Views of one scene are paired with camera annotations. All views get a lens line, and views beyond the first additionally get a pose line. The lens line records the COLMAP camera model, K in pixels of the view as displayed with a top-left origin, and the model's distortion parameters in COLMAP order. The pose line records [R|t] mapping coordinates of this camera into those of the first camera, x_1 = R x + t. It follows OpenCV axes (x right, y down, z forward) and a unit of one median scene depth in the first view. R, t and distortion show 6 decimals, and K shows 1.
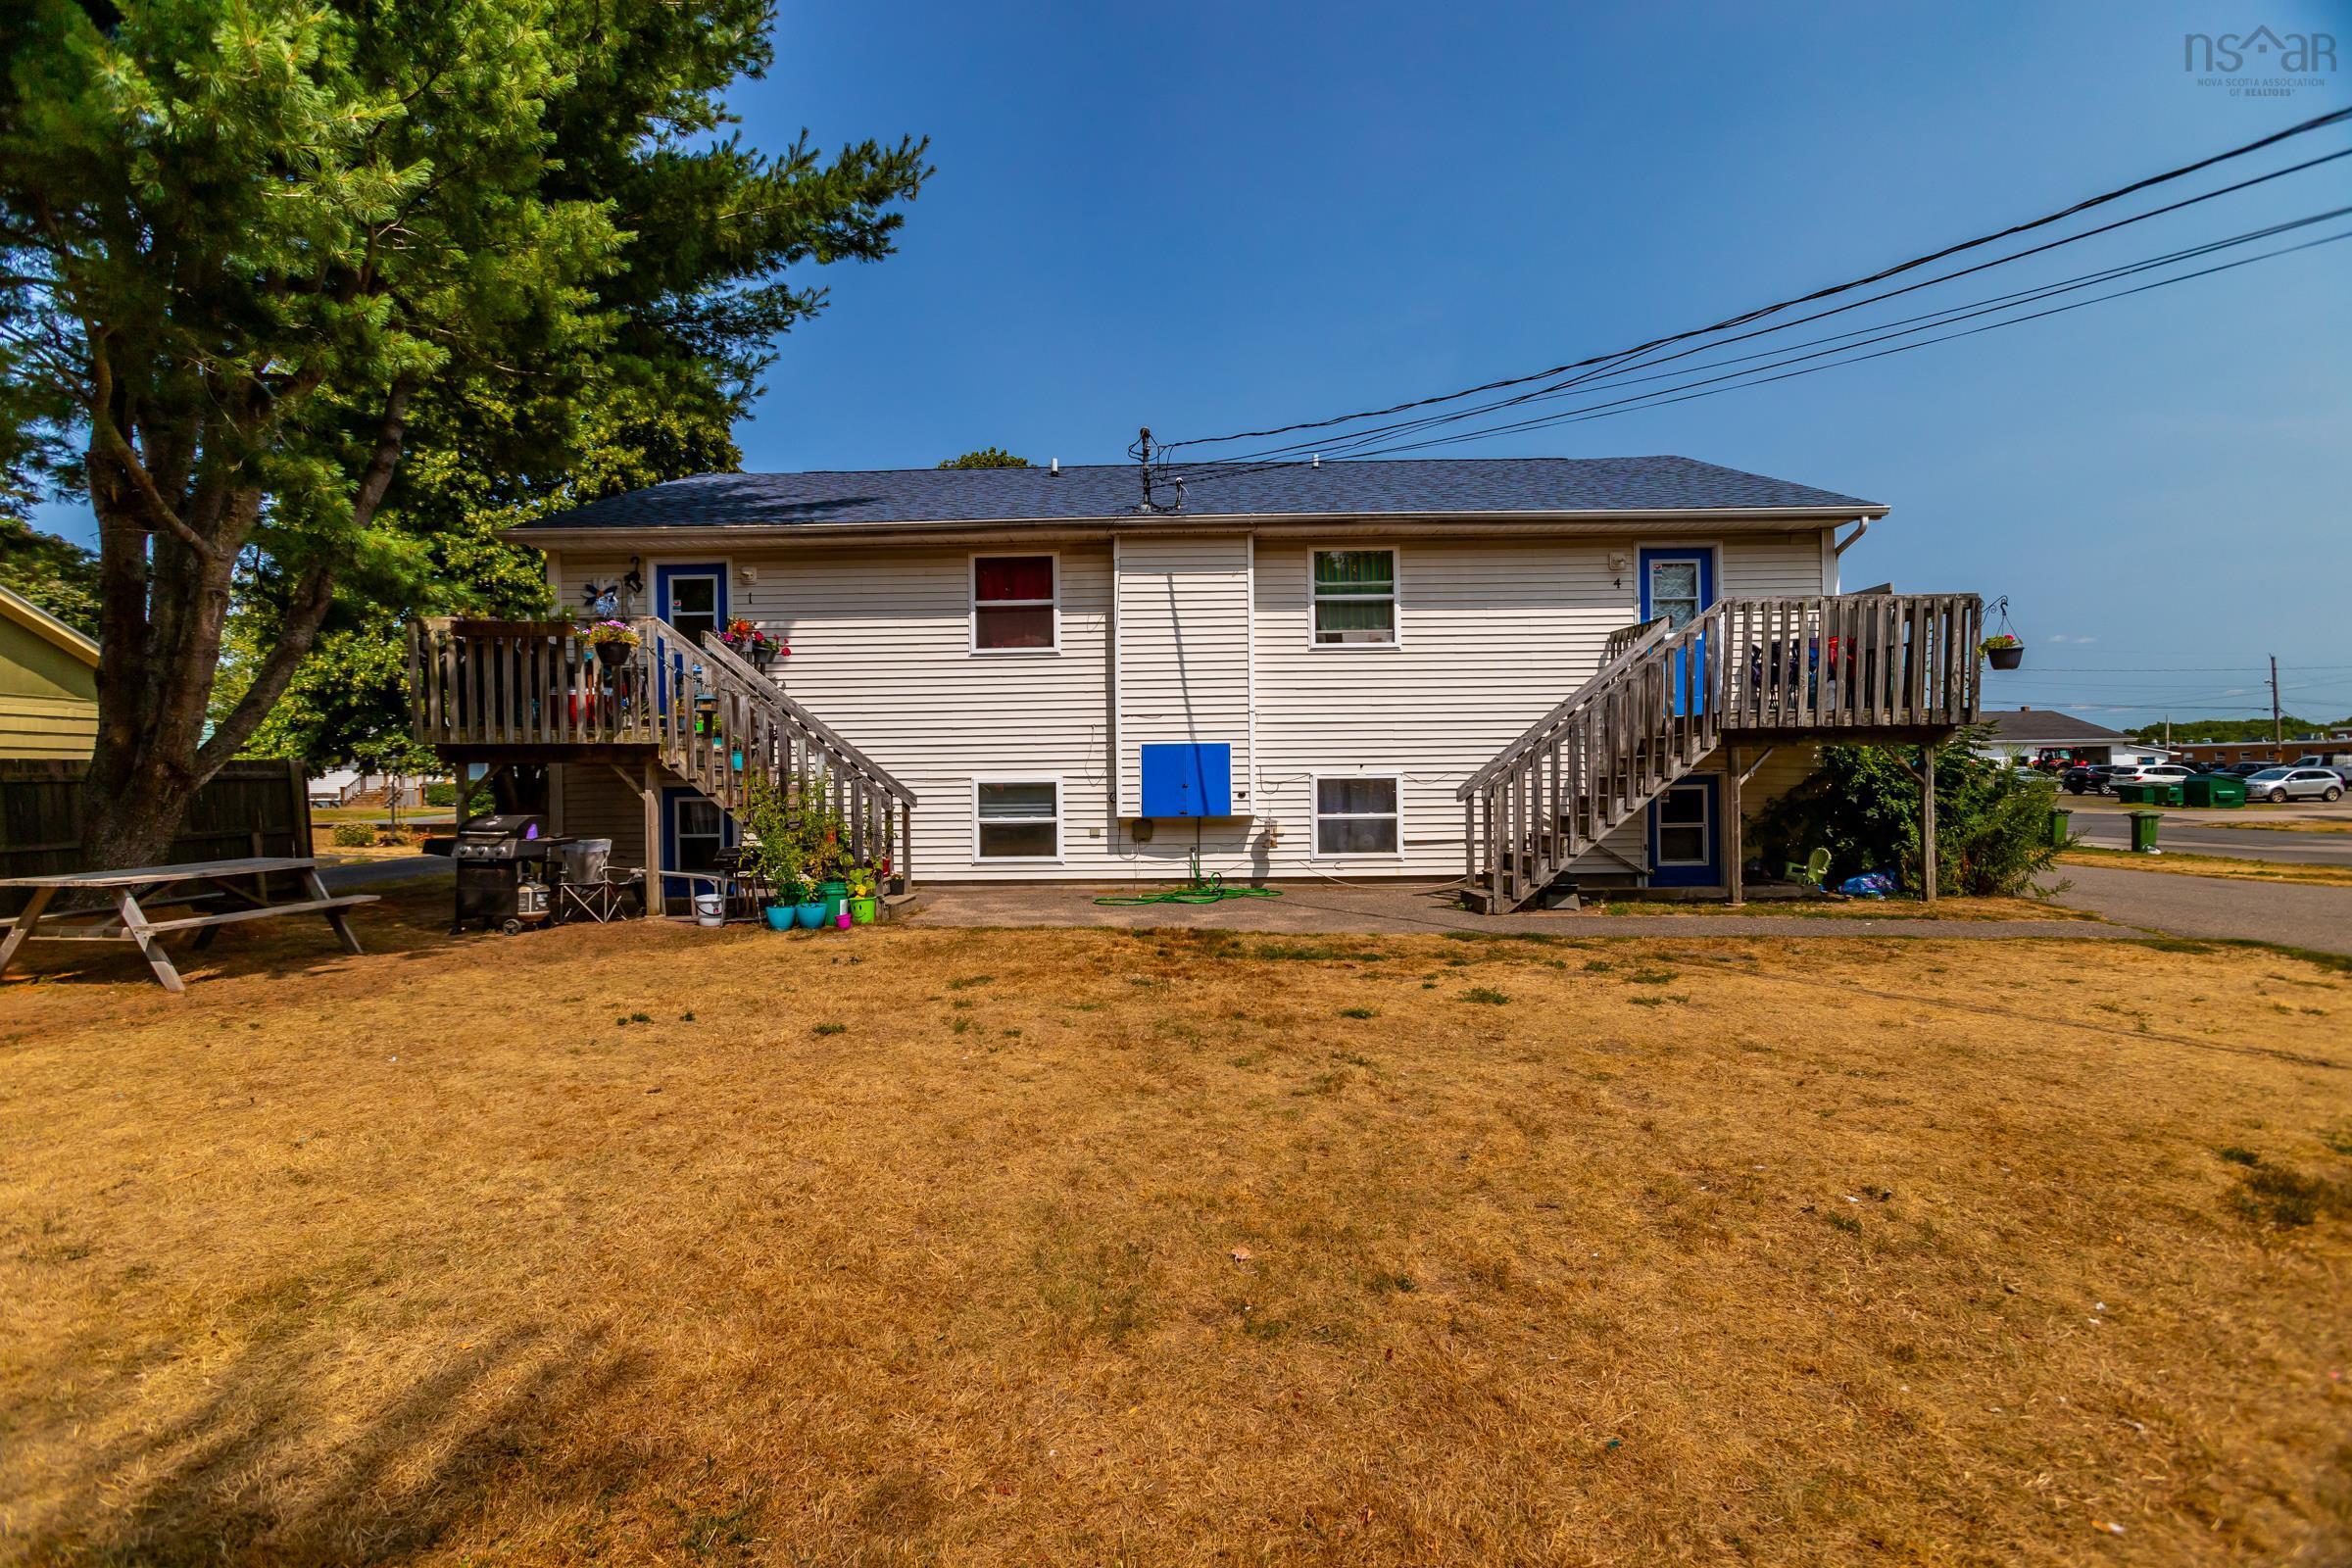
lens RADIAL K [[1050.7, 0, 1174.3], [0, 1050.7, 779.0], [0, 0, 1]] dist [-0.016343, 0.015050]
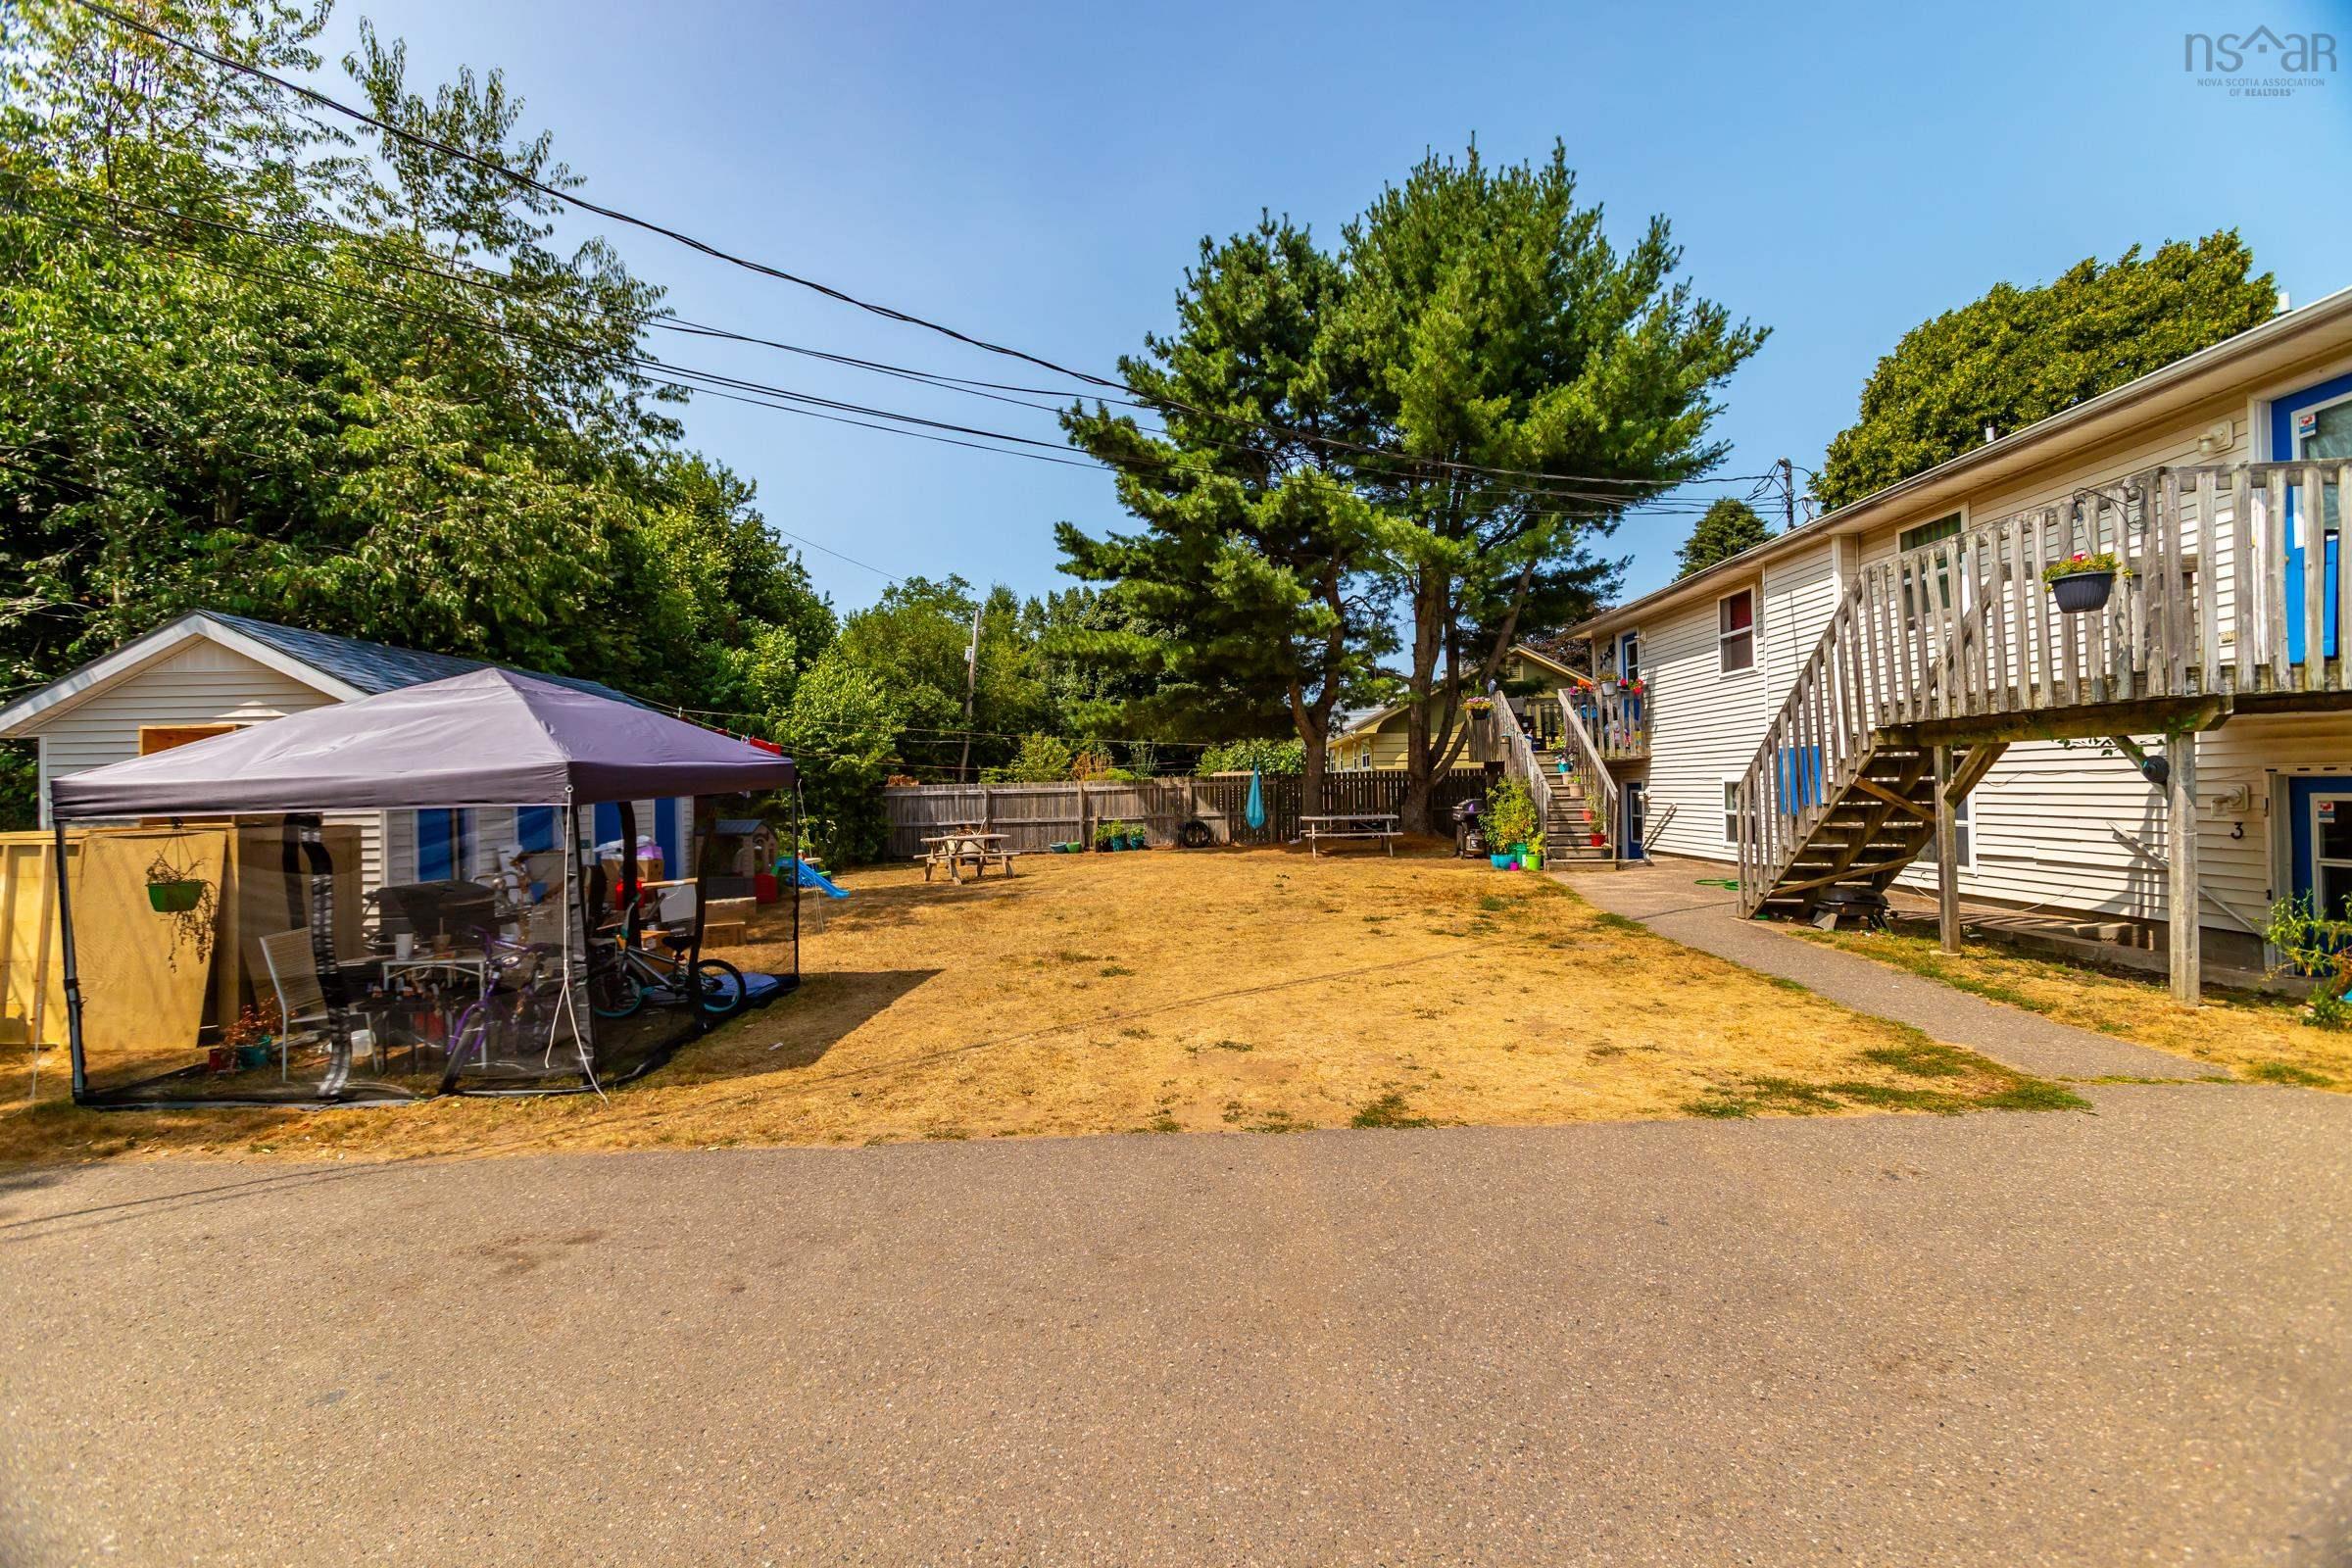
lens RADIAL K [[1050.7, 0, 1174.3], [0, 1050.7, 779.0], [0, 0, 1]] dist [-0.016343, 0.015050]
pose [[-0.006539, 0.005195, -0.999965, 1.059466], [0.019349, 0.999800, 0.005067, -0.018220], [0.999791, -0.019315, -0.006638, 0.360256]]
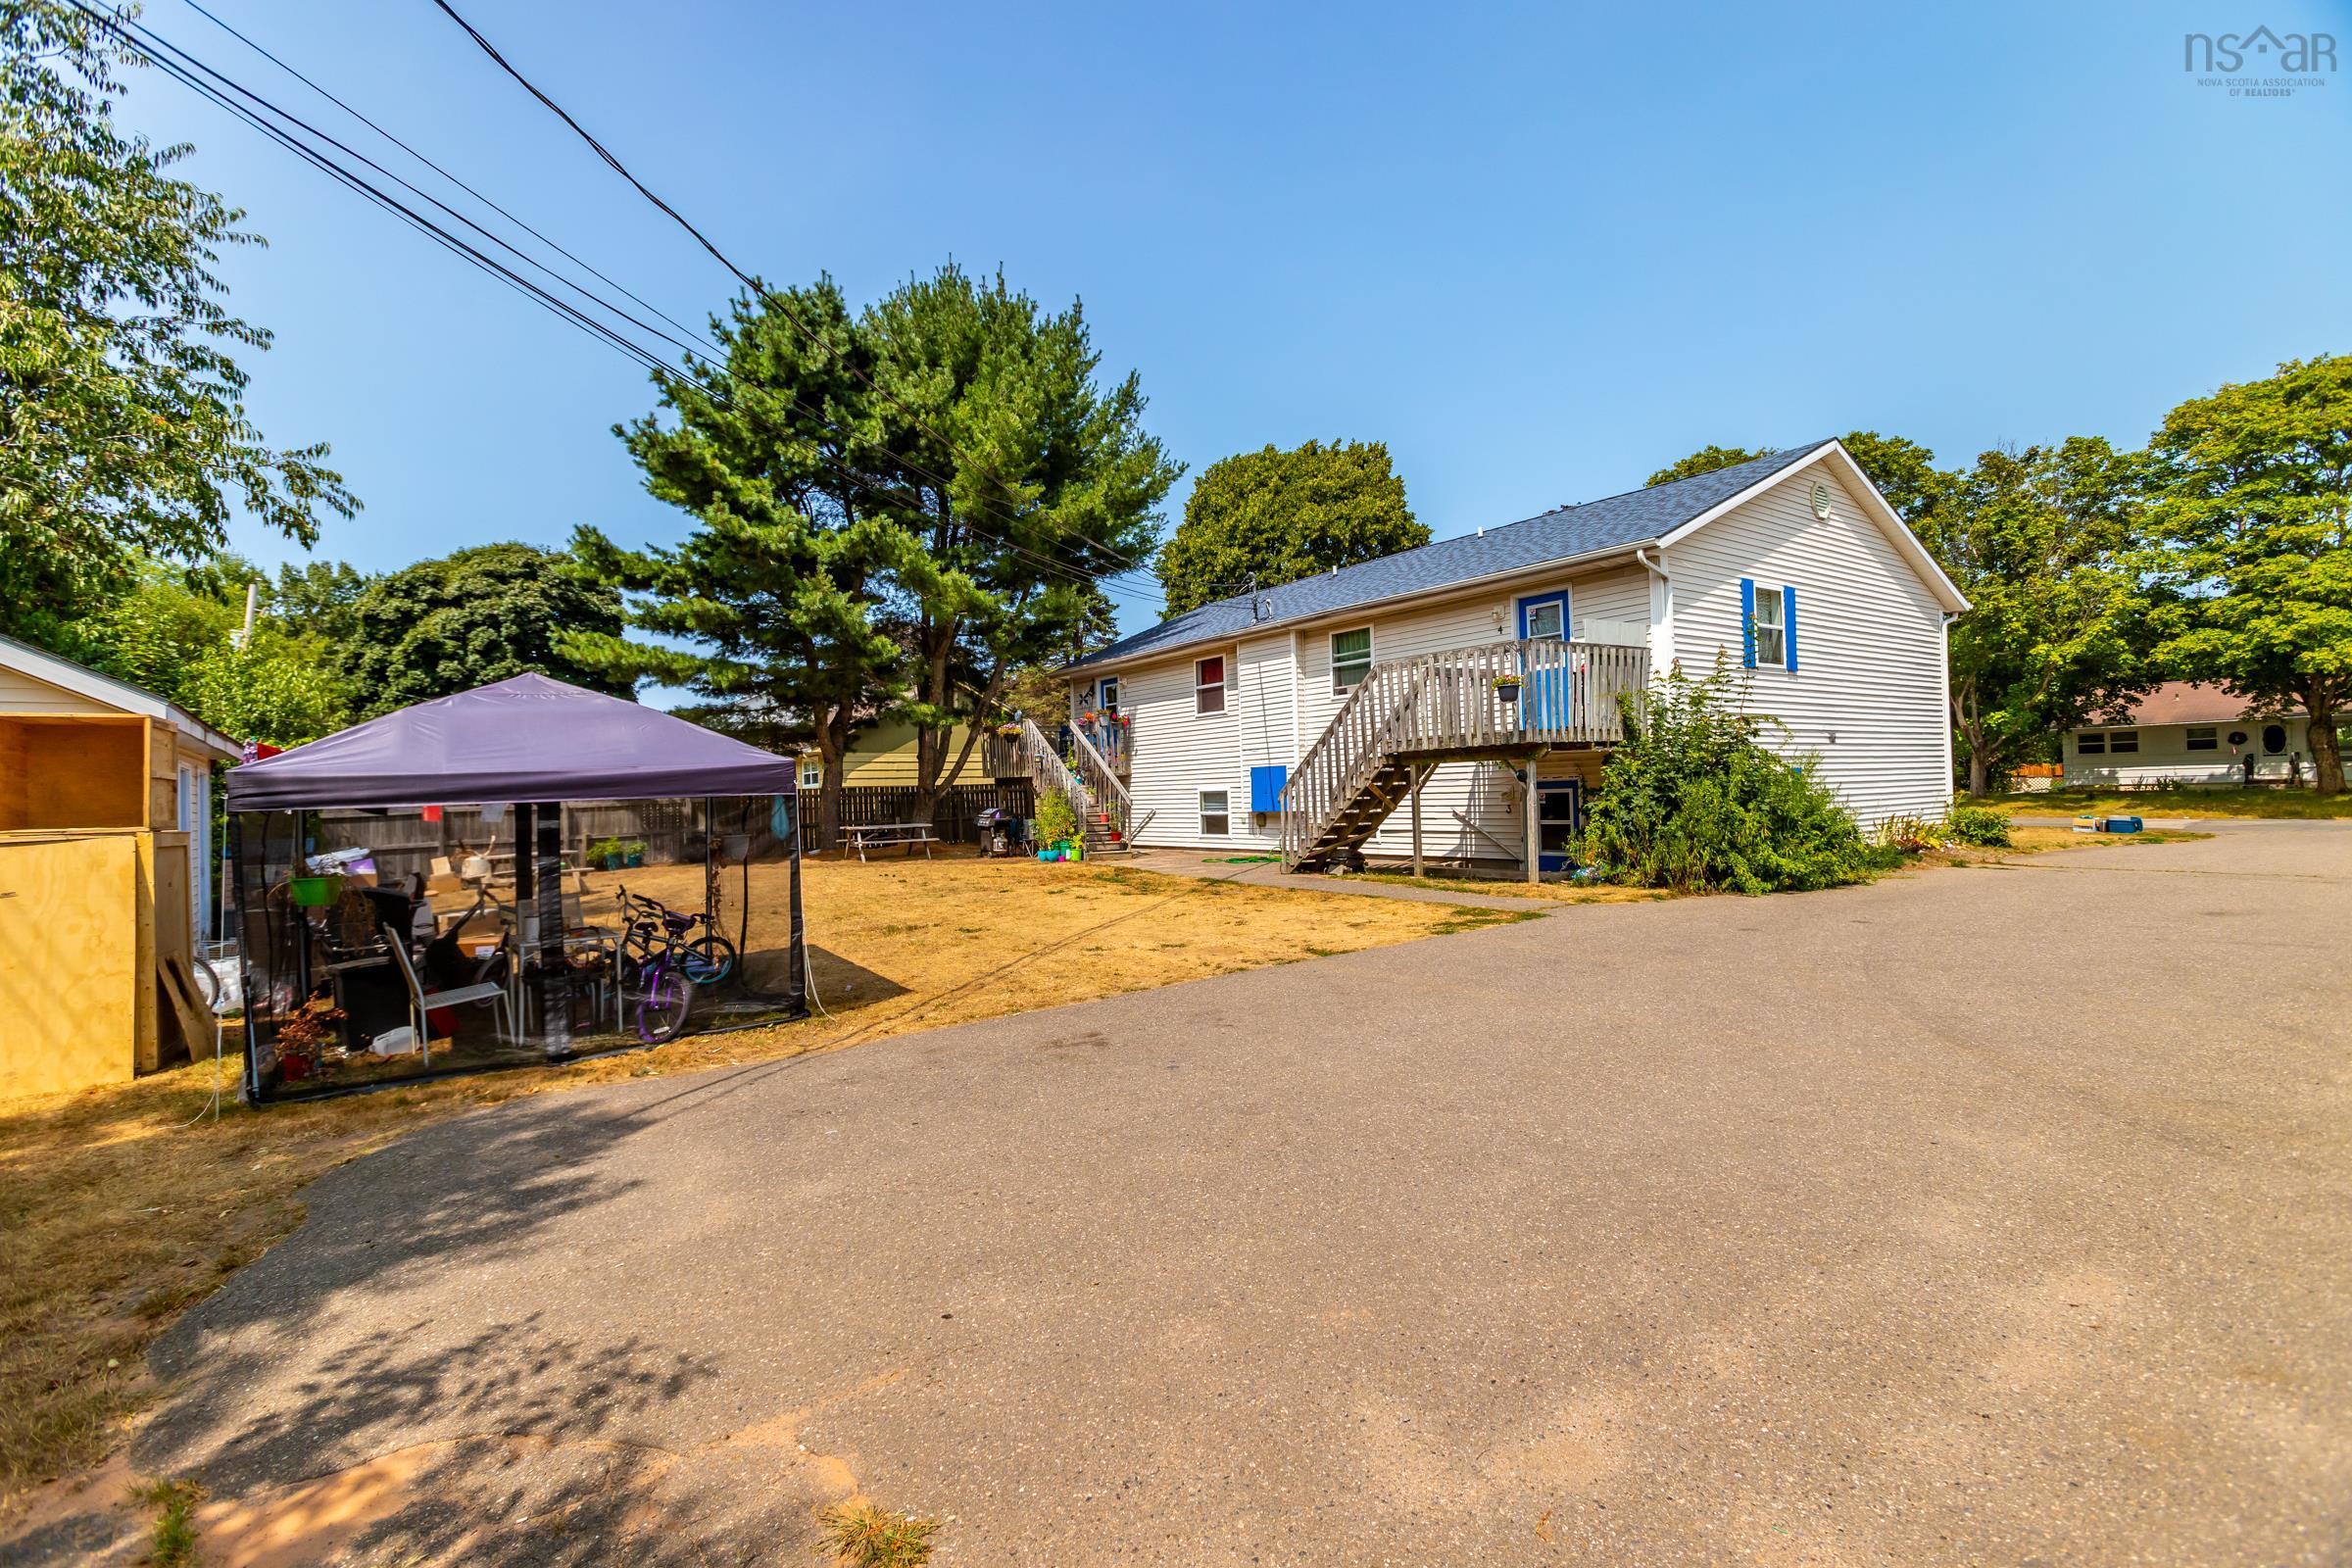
lens RADIAL K [[1050.7, 0, 1174.3], [0, 1050.7, 779.0], [0, 0, 1]] dist [-0.016343, 0.015050]
pose [[0.592610, -0.014311, -0.805362, 1.198776], [0.020435, 0.999787, -0.002729, -0.012869], [0.805230, -0.014841, 0.592777, -0.063747]]
